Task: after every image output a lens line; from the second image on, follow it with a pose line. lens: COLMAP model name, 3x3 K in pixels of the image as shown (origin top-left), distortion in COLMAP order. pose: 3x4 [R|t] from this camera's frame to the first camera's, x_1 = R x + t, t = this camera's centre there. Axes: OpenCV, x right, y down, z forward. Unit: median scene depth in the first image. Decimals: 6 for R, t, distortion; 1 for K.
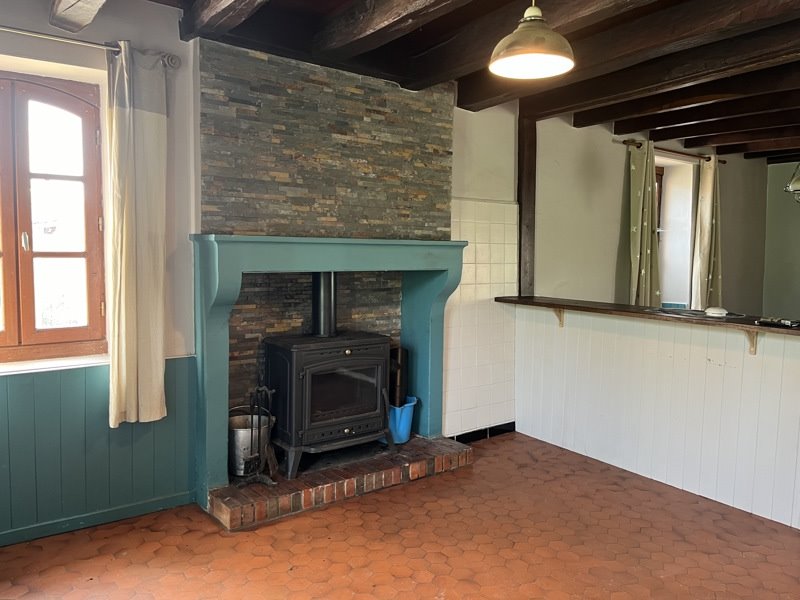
lens RADIAL K [[608.5, 0, 400.8], [0, 608.5, 299.3], [0, 0, 1]] dist [0.047040, -0.000640]
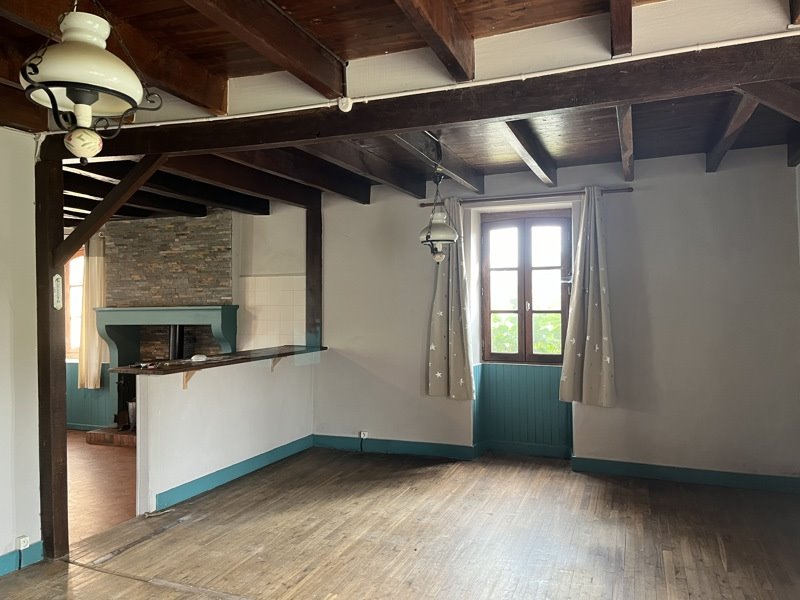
lens RADIAL K [[608.5, 0, 400.1], [0, 608.5, 300.8], [0, 0, 1]] dist [0.047040, -0.000640]
pose [[0.521857, -0.022485, -0.852737, 1.789270], [-0.045099, 0.997527, -0.053902, -0.049171], [0.851840, 0.066587, 0.519552, 0.628924]]
